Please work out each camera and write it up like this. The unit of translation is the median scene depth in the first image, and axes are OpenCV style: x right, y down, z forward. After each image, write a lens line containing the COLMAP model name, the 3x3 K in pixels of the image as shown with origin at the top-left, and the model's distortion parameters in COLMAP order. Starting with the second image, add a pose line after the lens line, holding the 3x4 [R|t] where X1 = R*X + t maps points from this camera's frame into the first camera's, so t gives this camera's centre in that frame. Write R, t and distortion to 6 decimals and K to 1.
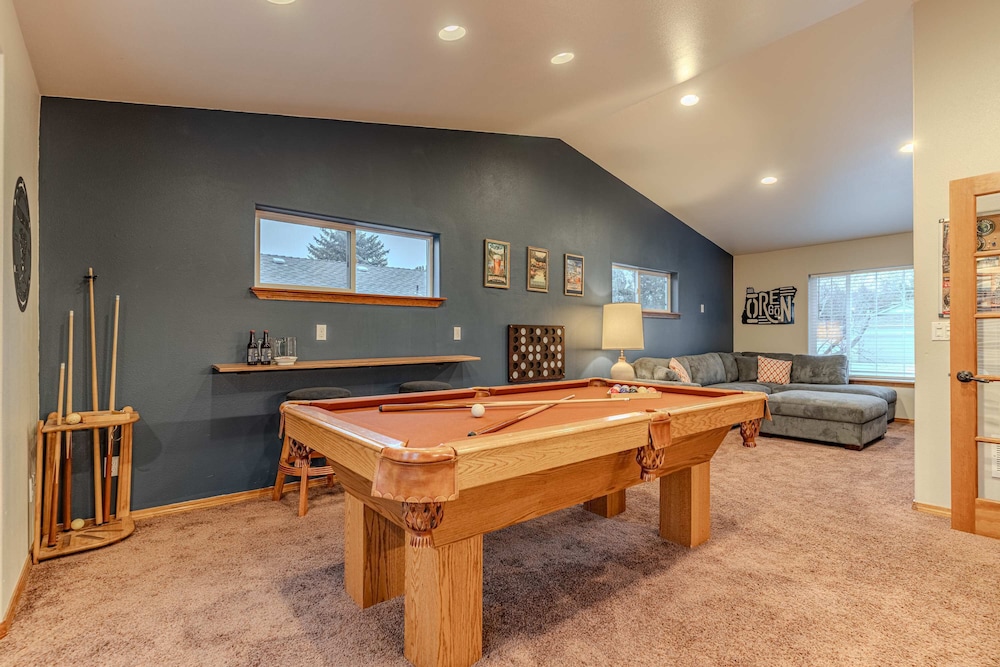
lens RADIAL K [[473.5, 0, 500.9], [0, 473.5, 335.2], [0, 0, 1]] dist [0.003151, -0.000454]
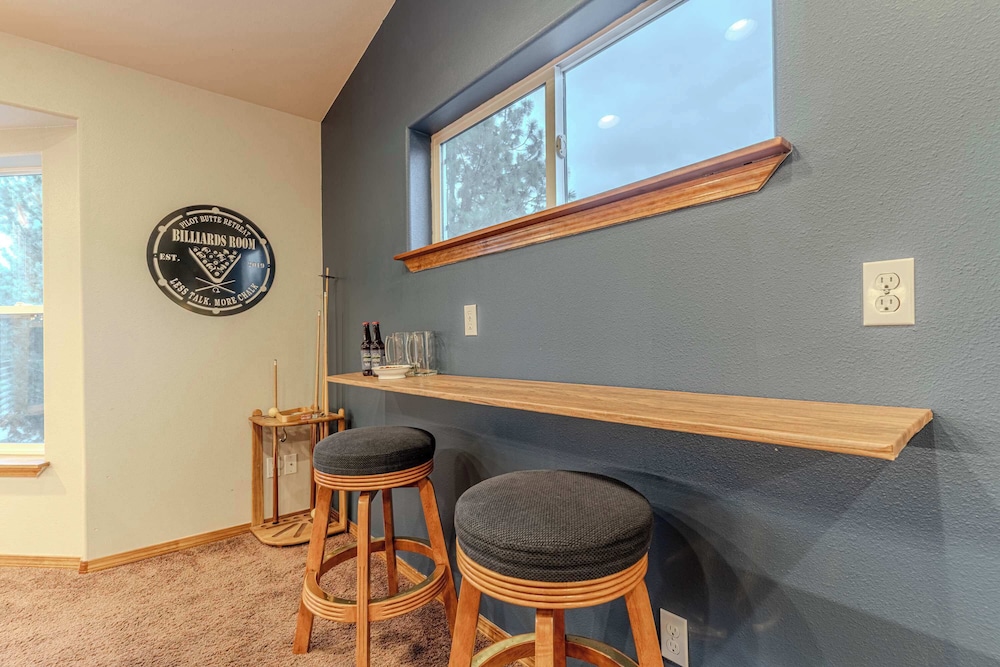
lens RADIAL K [[473.5, 0, 498.9], [0, 473.5, 336.4], [0, 0, 1]] dist [0.003151, -0.000454]
pose [[-0.007185, -0.003933, -0.999966, 0.129414], [0.026189, 0.999649, -0.004120, 0.014990], [0.999631, -0.026218, -0.007079, 1.126976]]
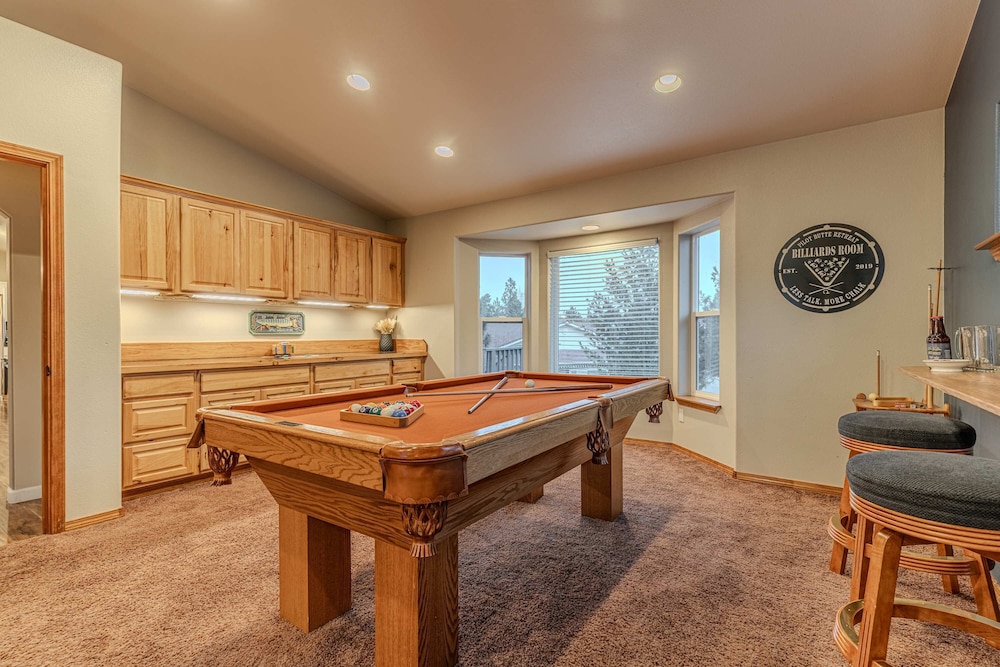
lens RADIAL K [[498.5, 0, 499.3], [0, 498.5, 335.8], [0, 0, 1]] dist [0.000205, 0.000006]
pose [[-0.964654, 0.002058, -0.263510, 0.261889], [0.005014, 0.999932, -0.010544, 0.019773], [0.263471, -0.011492, -0.964599, 1.460144]]
